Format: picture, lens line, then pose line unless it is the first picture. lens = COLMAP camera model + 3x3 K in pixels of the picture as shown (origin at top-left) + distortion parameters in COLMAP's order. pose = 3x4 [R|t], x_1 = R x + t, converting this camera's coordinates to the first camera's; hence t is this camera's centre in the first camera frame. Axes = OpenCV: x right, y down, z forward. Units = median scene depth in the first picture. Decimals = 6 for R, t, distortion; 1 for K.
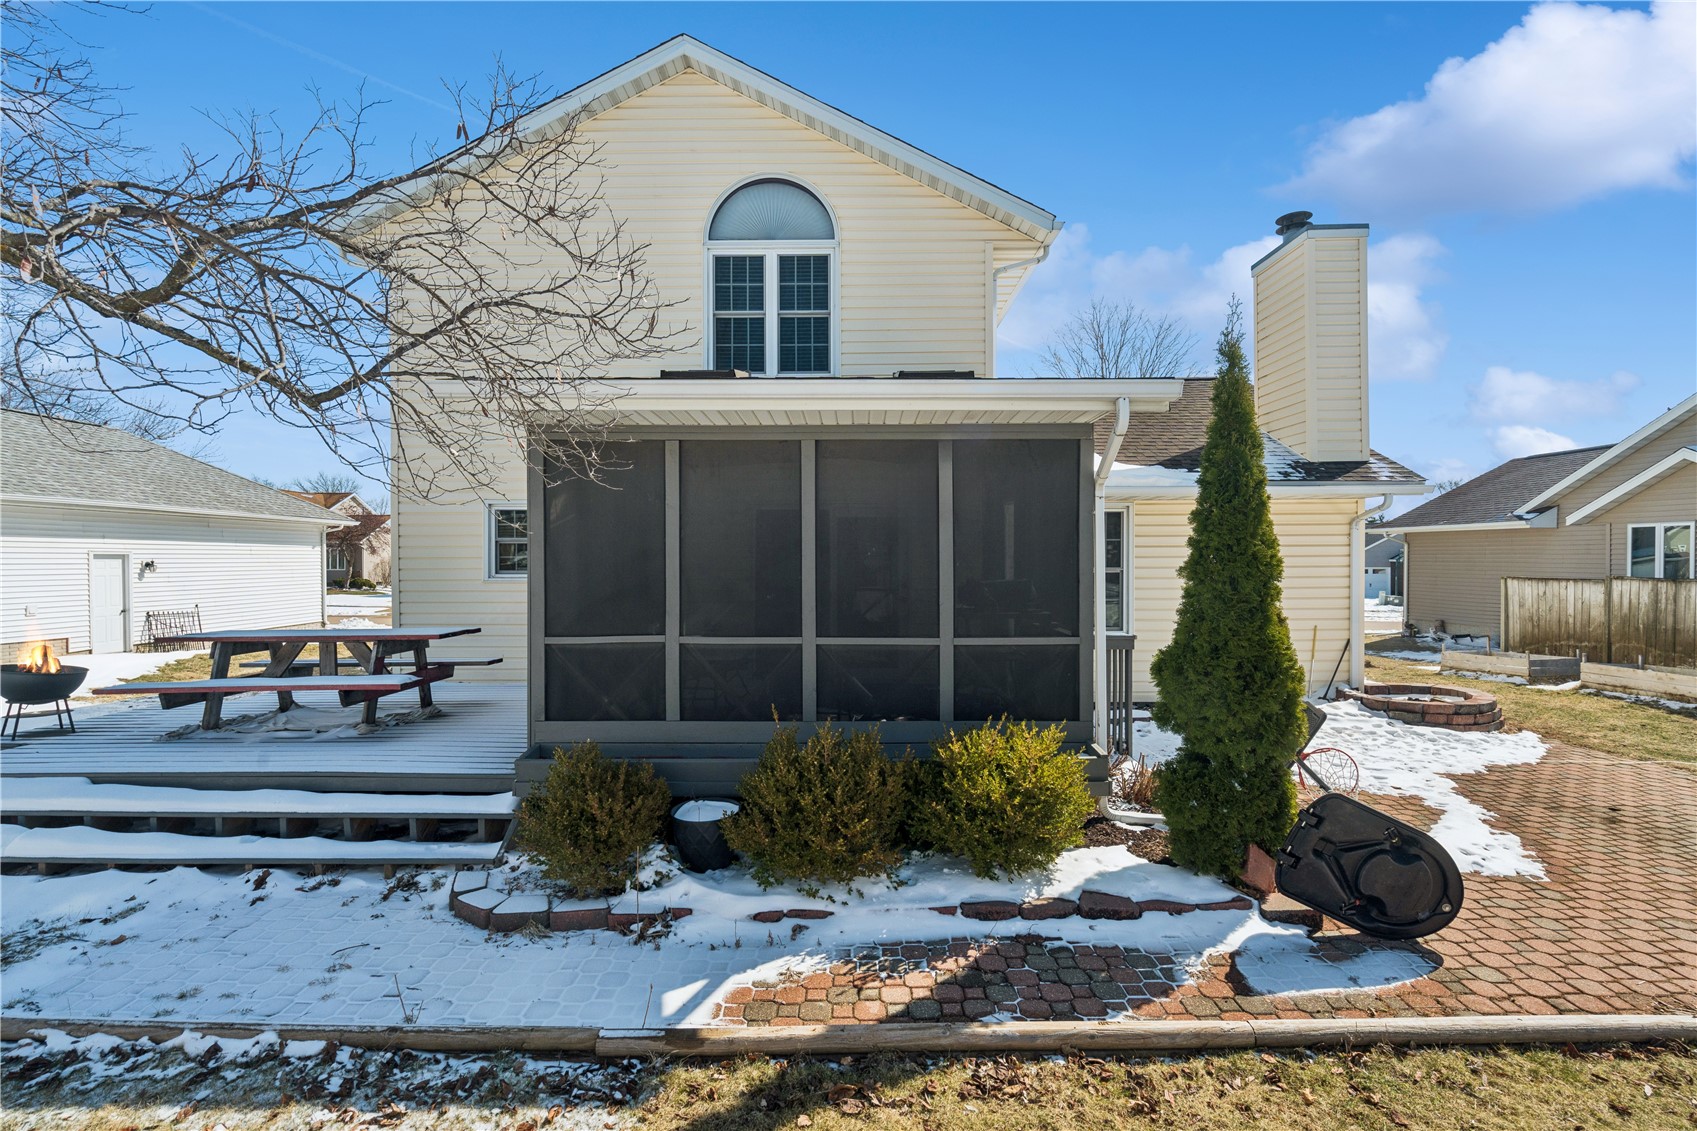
lens RADIAL K [[772.1, 0, 848.5], [0, 772.1, 565.5], [0, 0, 1]] dist [-0.007534, 0.000067]
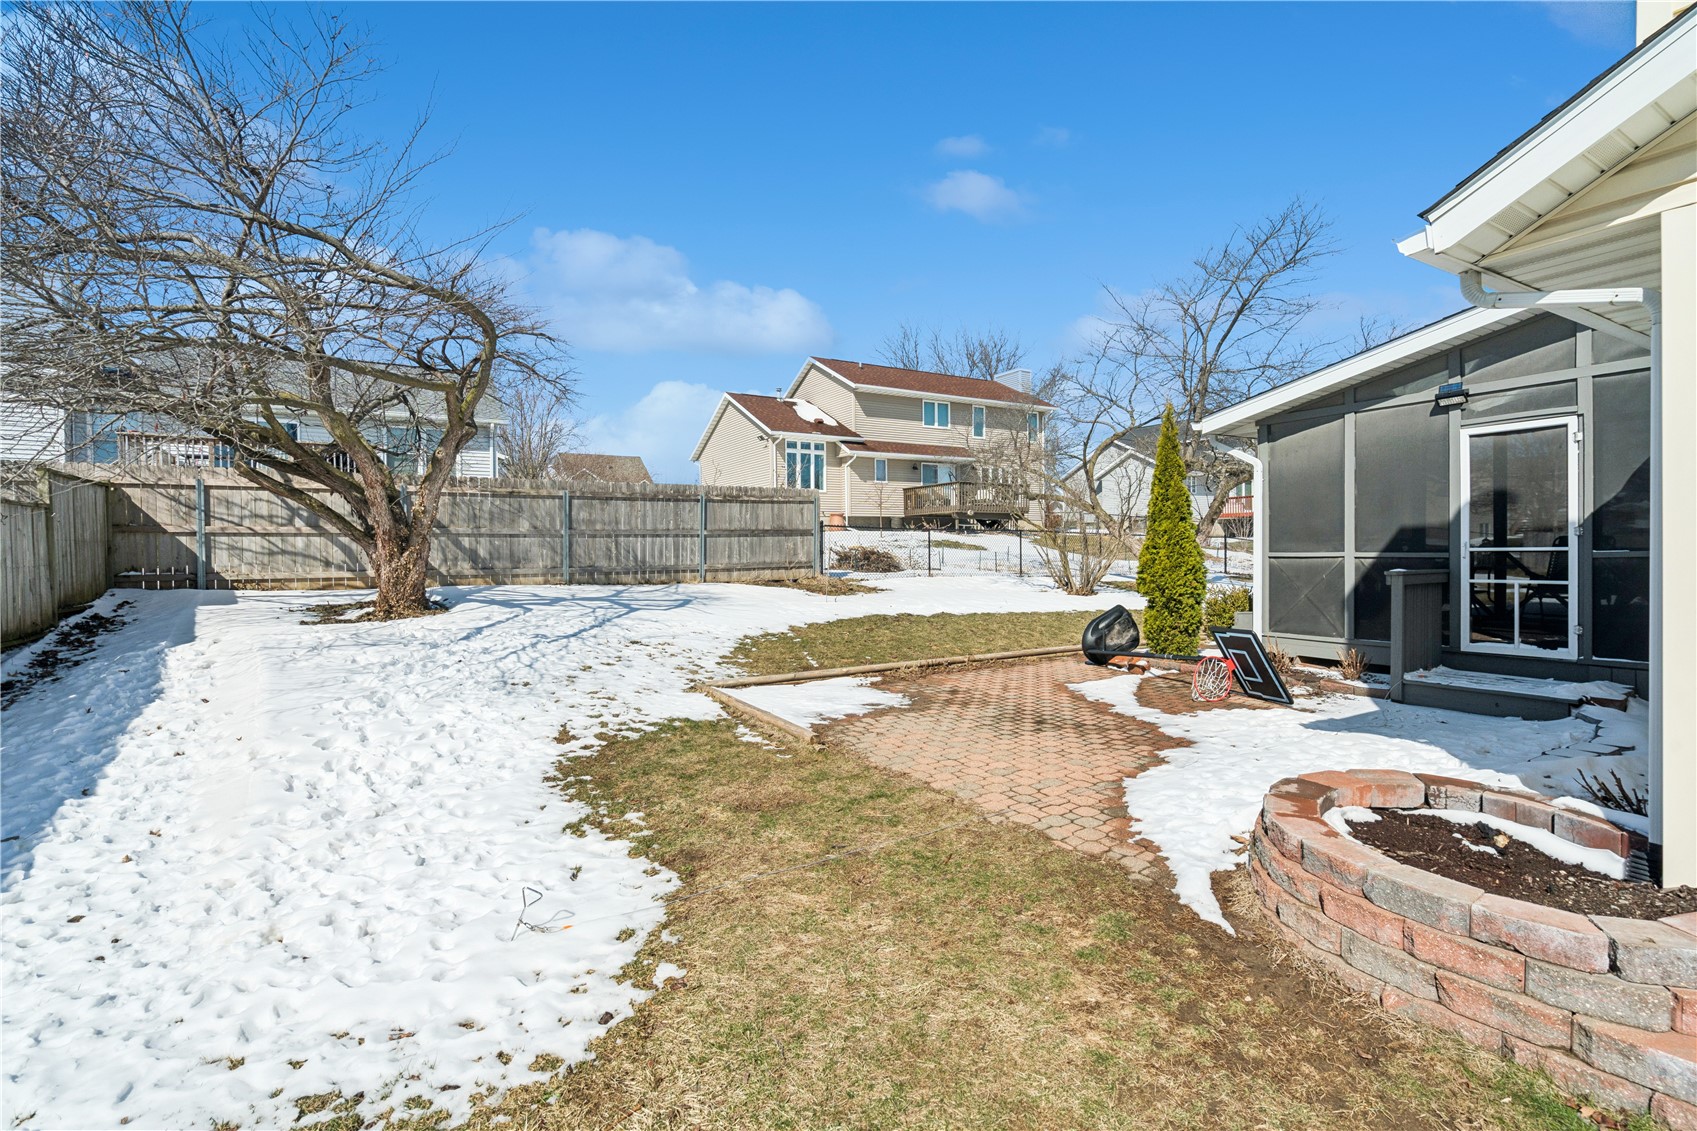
lens RADIAL K [[772.1, 0, 848.5], [0, 772.1, 565.5], [0, 0, 1]] dist [-0.007534, 0.000067]
pose [[-0.859799, 0.014775, -0.510419, 1.249314], [0.001247, 0.999639, 0.026837, 0.066993], [0.510632, 0.022438, -0.859507, 1.709758]]
